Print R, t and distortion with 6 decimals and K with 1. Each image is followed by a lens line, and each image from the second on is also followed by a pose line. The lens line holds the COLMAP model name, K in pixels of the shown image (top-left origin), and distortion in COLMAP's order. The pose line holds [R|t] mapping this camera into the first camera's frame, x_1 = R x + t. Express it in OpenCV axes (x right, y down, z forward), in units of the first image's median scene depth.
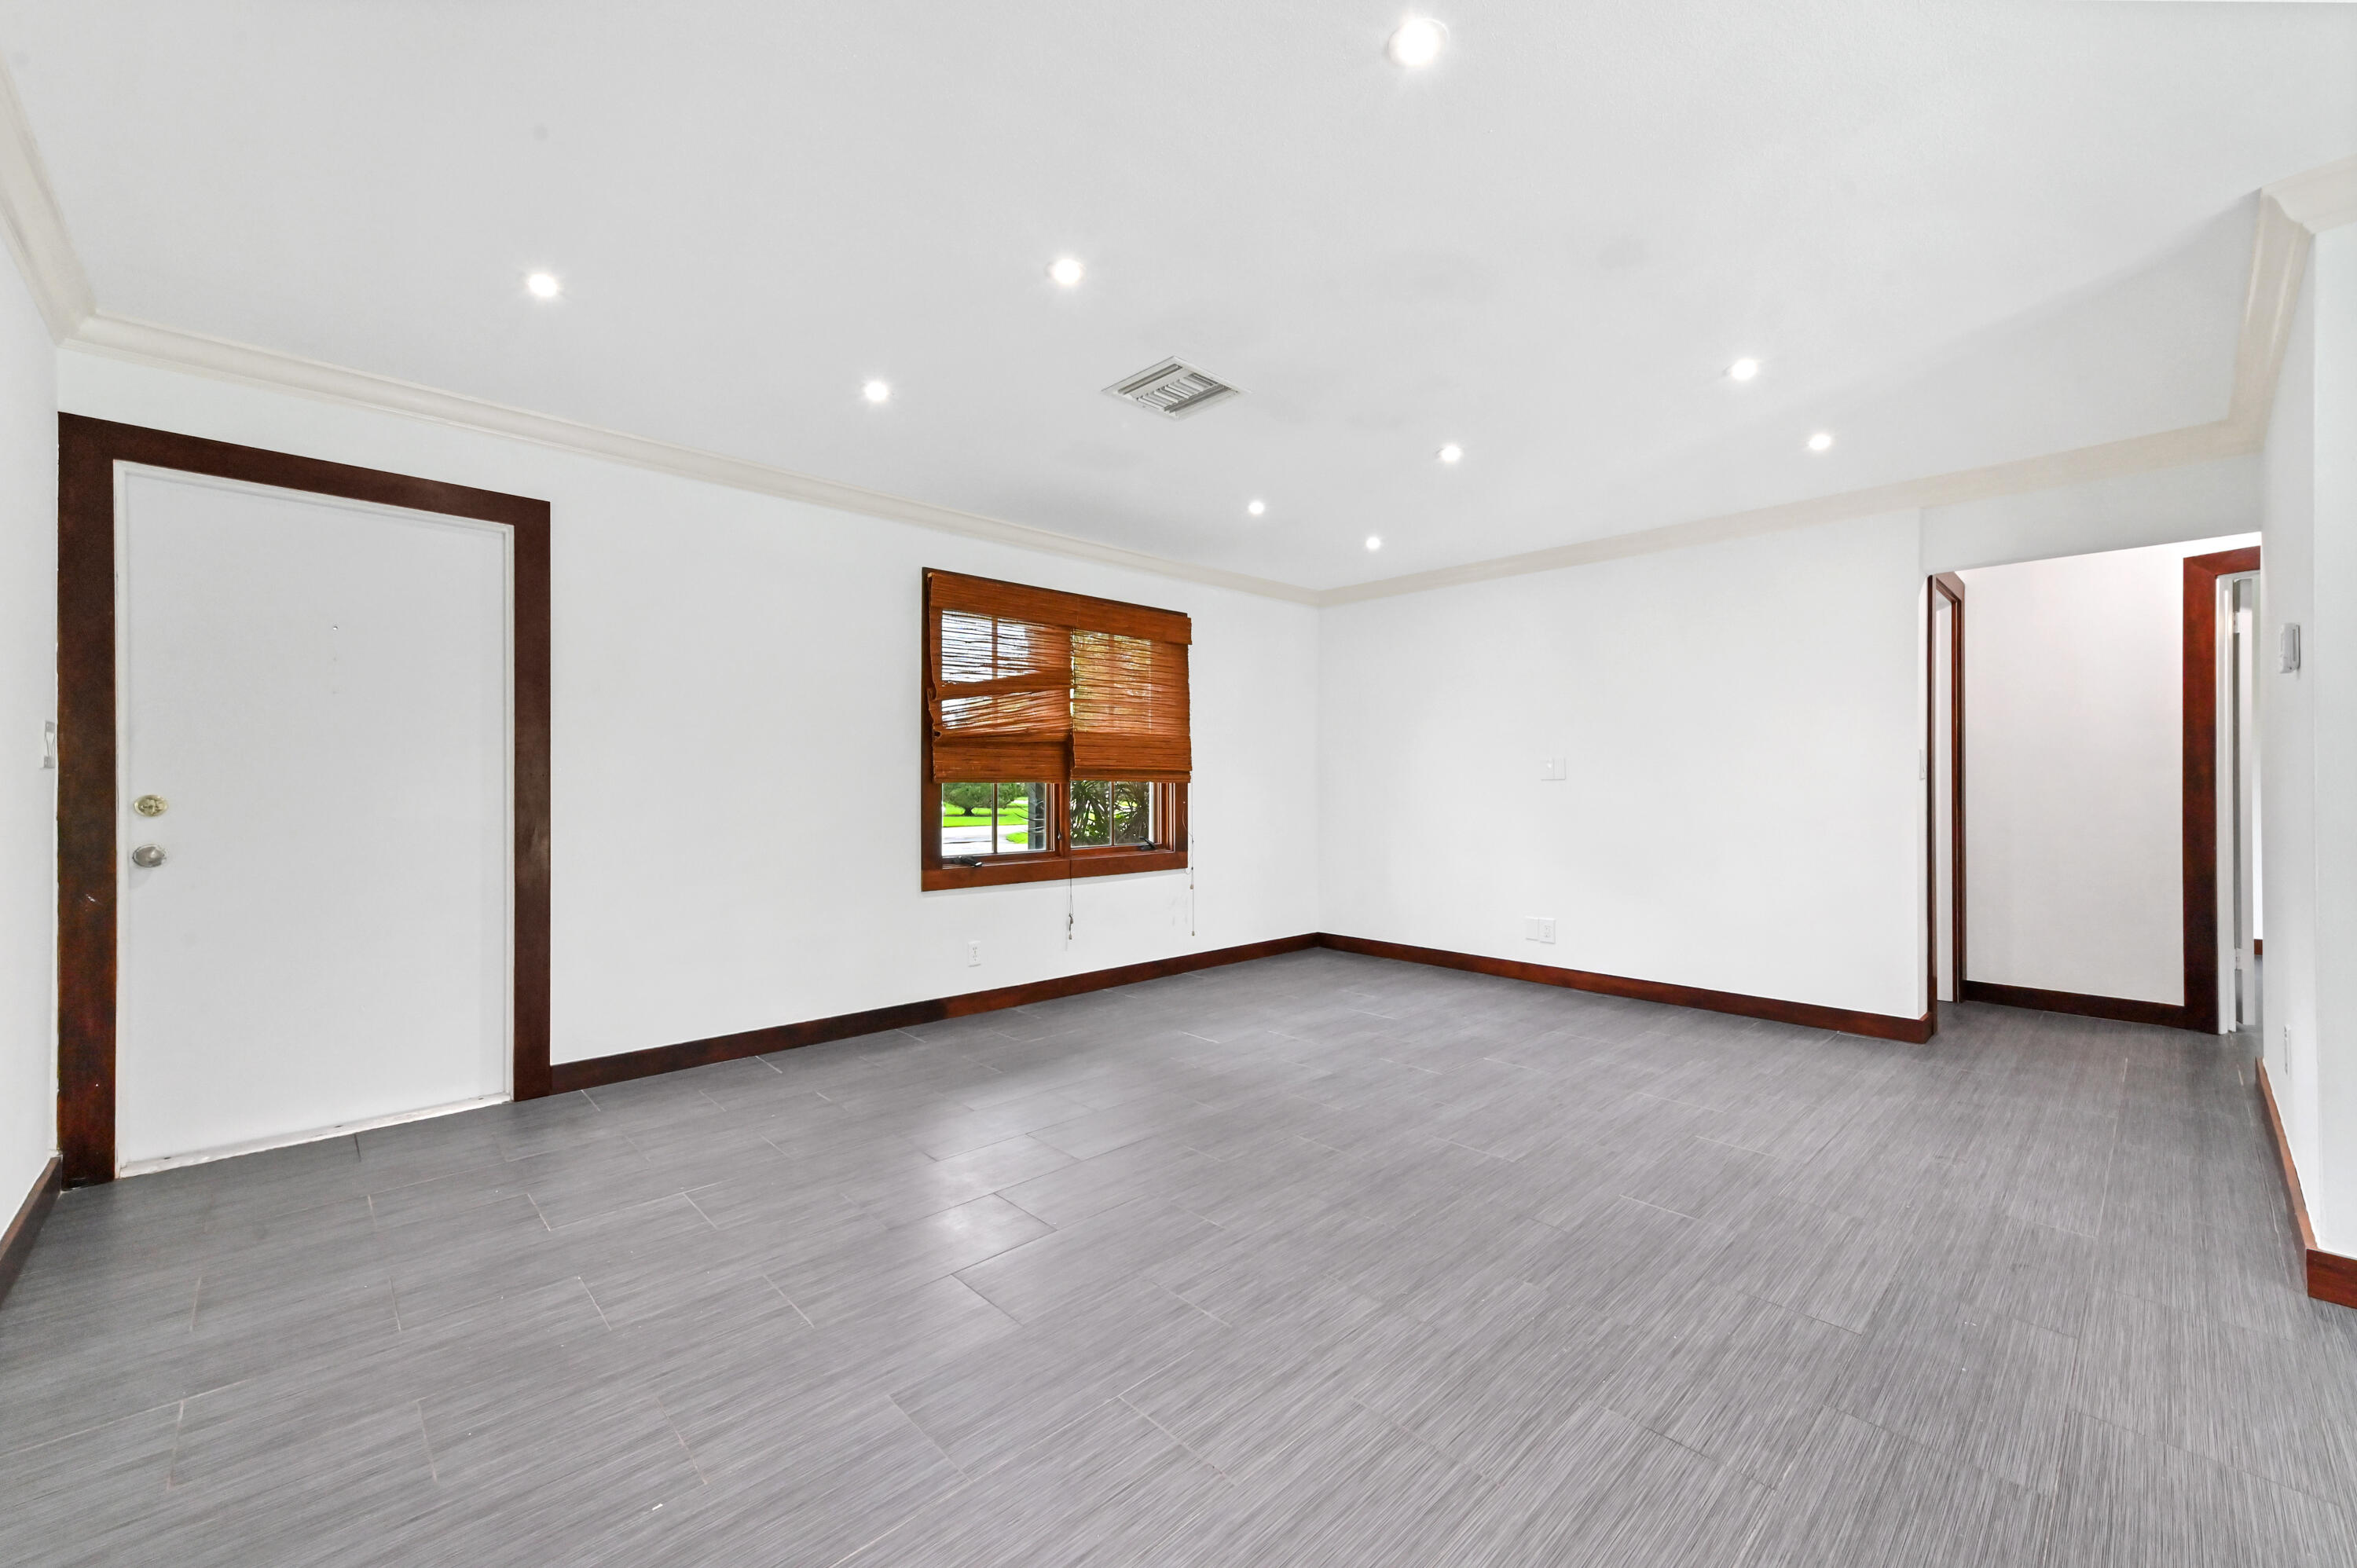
lens RADIAL K [[926.5, 0, 1202.9], [0, 926.5, 782.4], [0, 0, 1]] dist [0.013296, -0.000817]
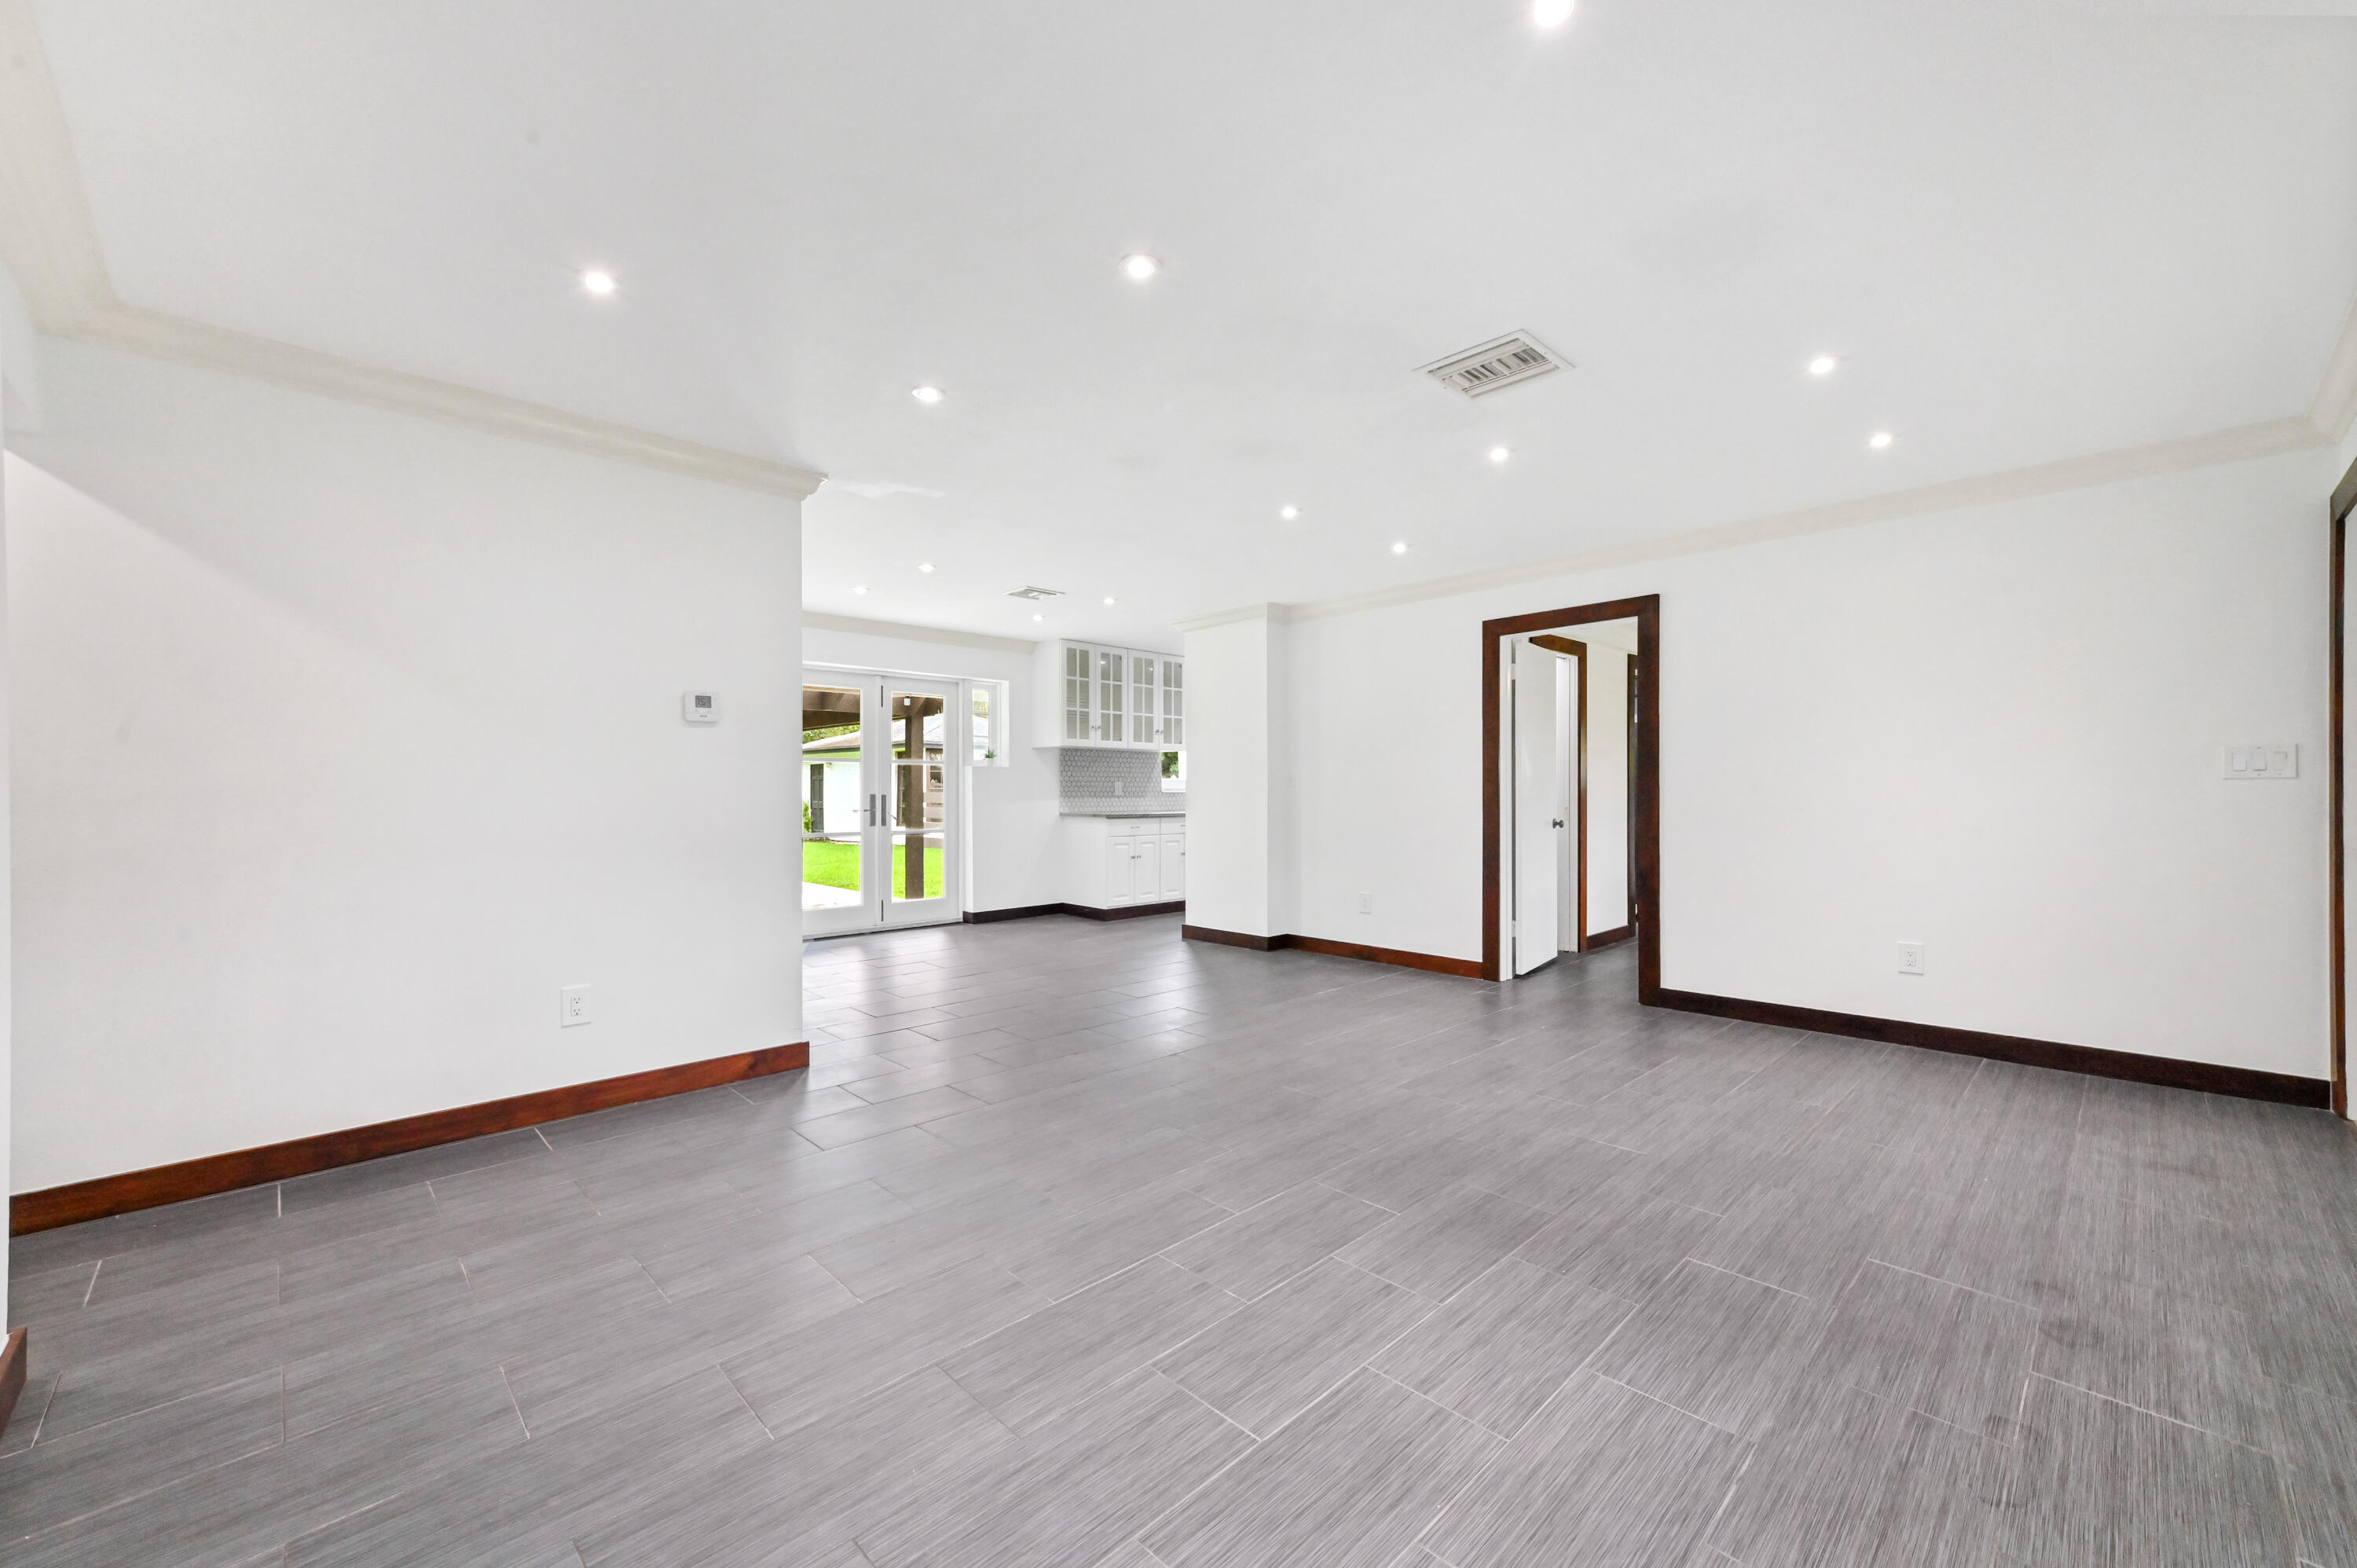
lens RADIAL K [[926.5, 0, 1169.8], [0, 926.5, 792.9], [0, 0, 1]] dist [0.013296, -0.000817]
pose [[-0.999964, 0.003441, 0.007691, 0.266155], [0.003428, 0.999993, -0.001699, 0.001633], [-0.007697, -0.001672, -0.999969, 1.779915]]
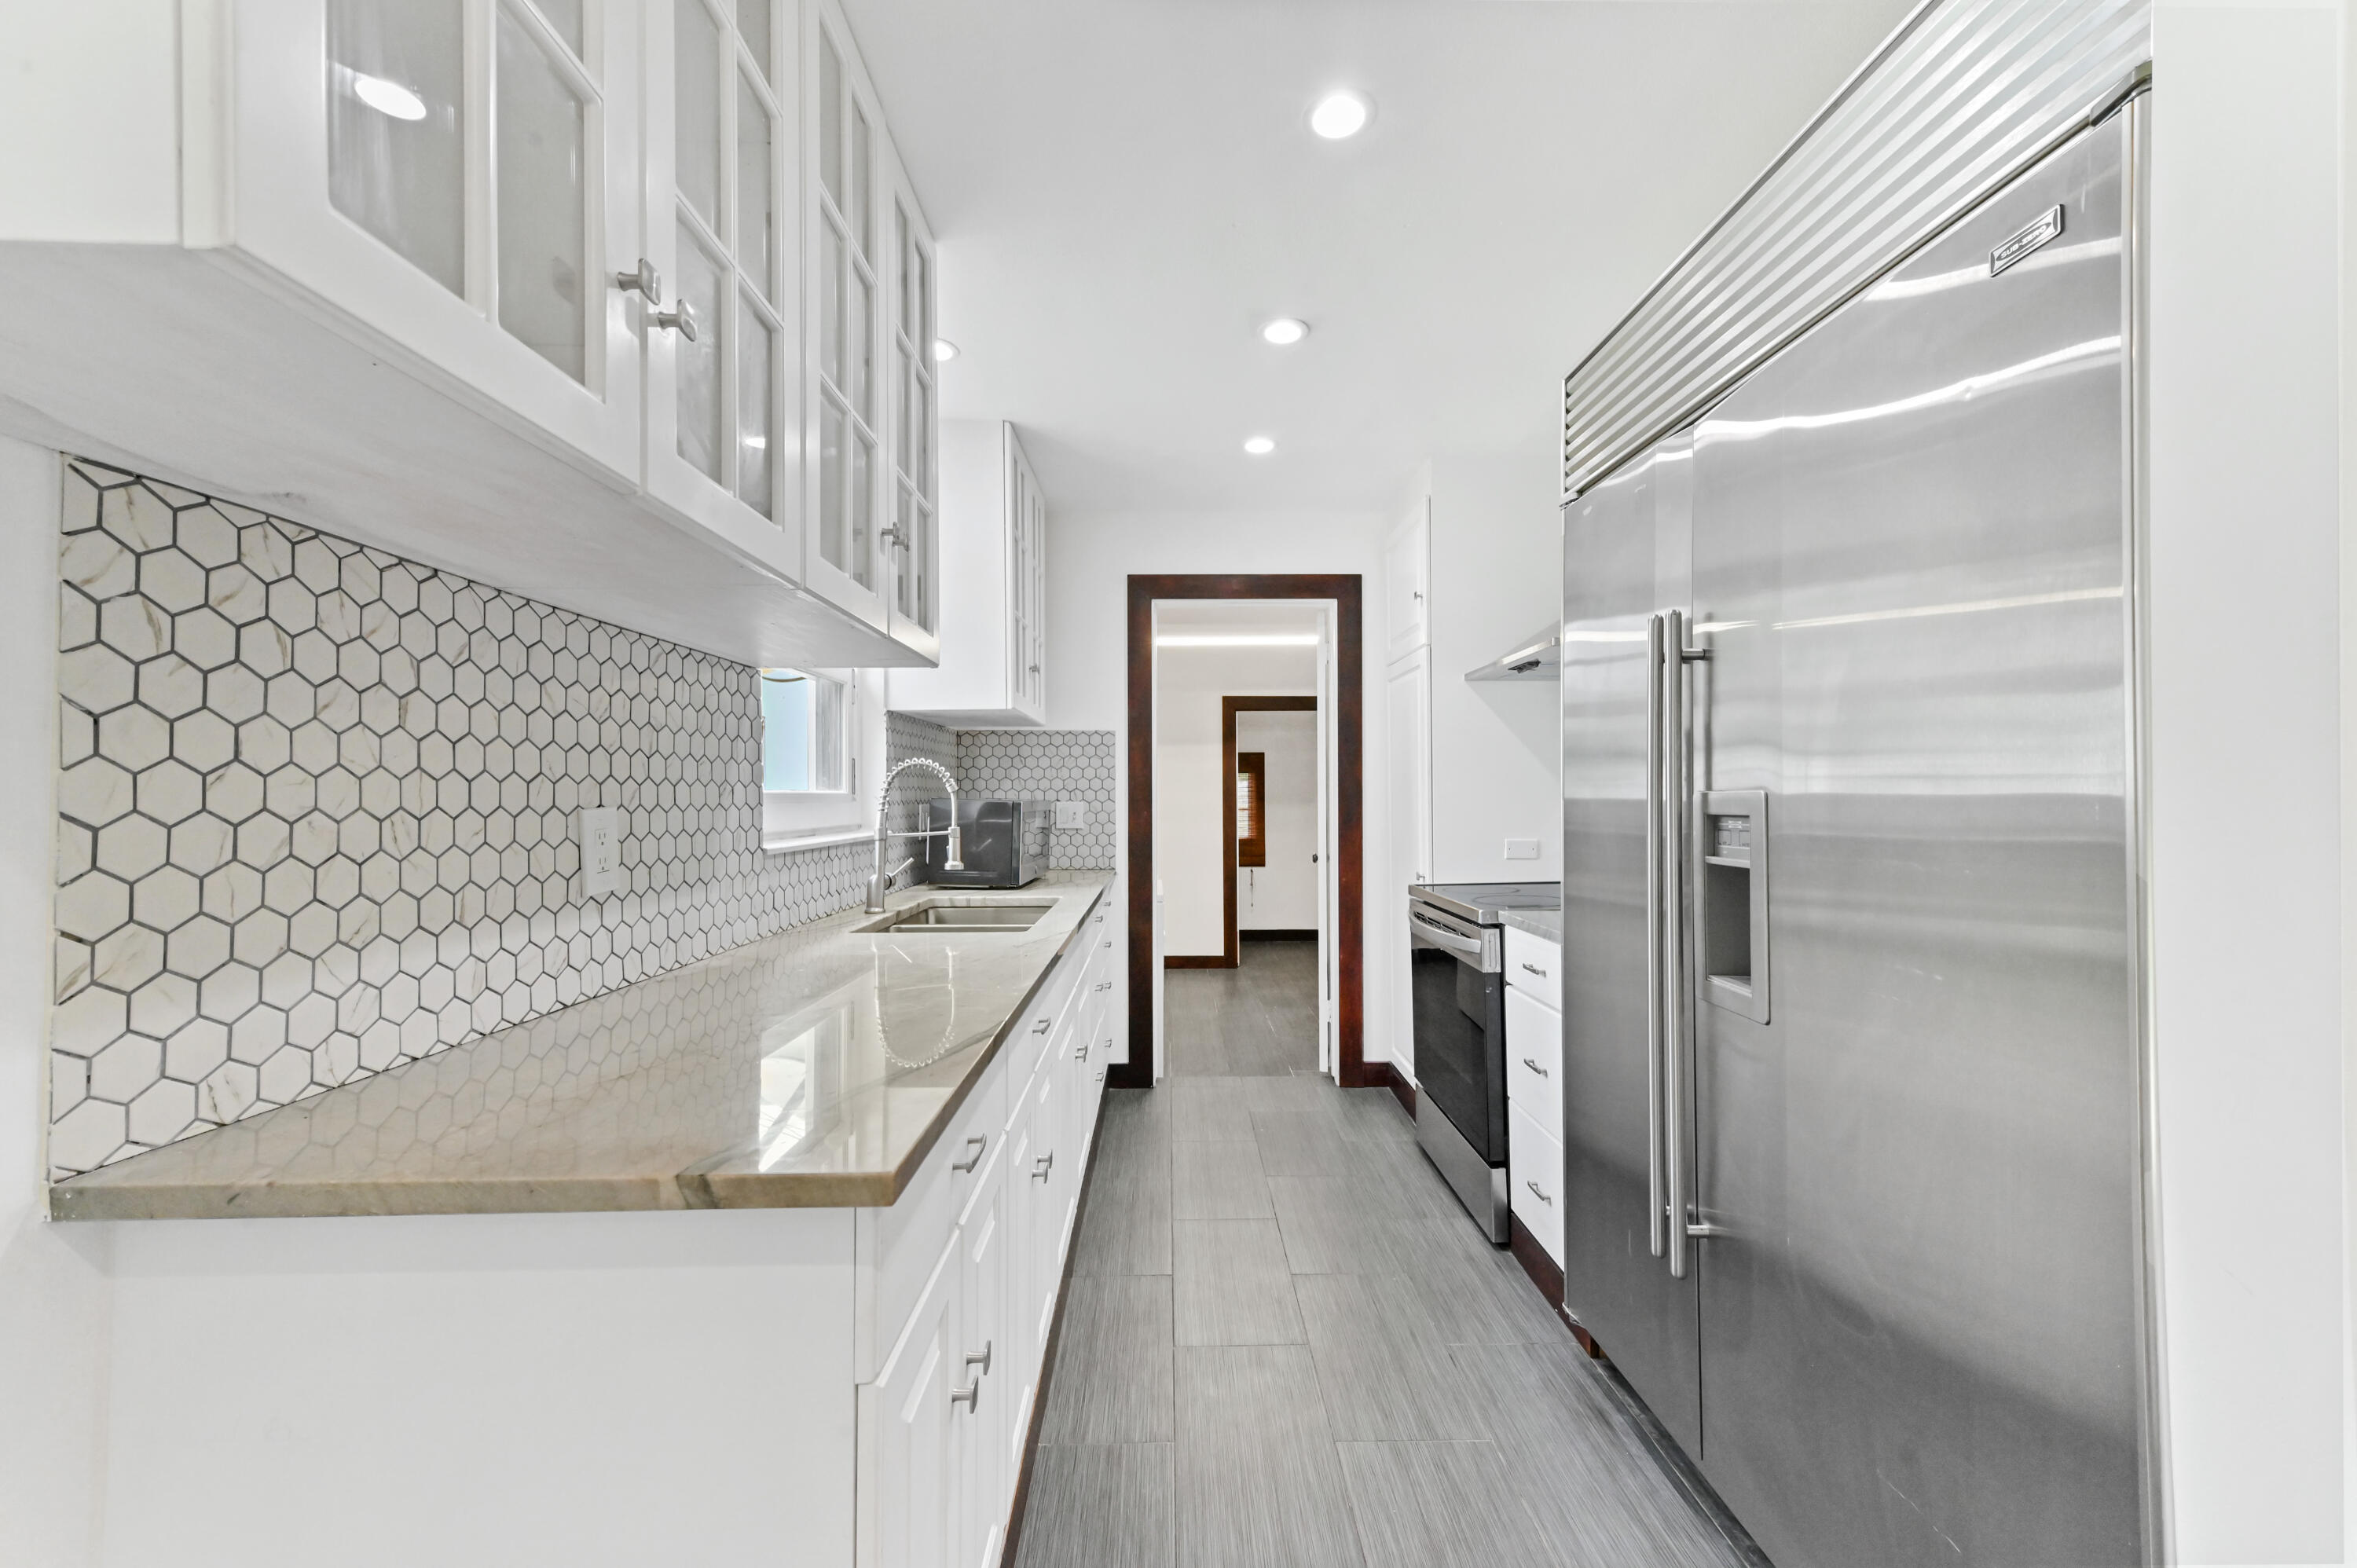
lens RADIAL K [[926.5, 0, 1172.5], [0, 926.5, 786.9], [0, 0, 1]] dist [0.013296, -0.000817]
pose [[-0.691431, 0.000030, -0.722443, 0.569304], [0.011357, 0.999877, -0.010827, -0.038998], [0.722353, -0.015691, -0.691346, -0.408276]]
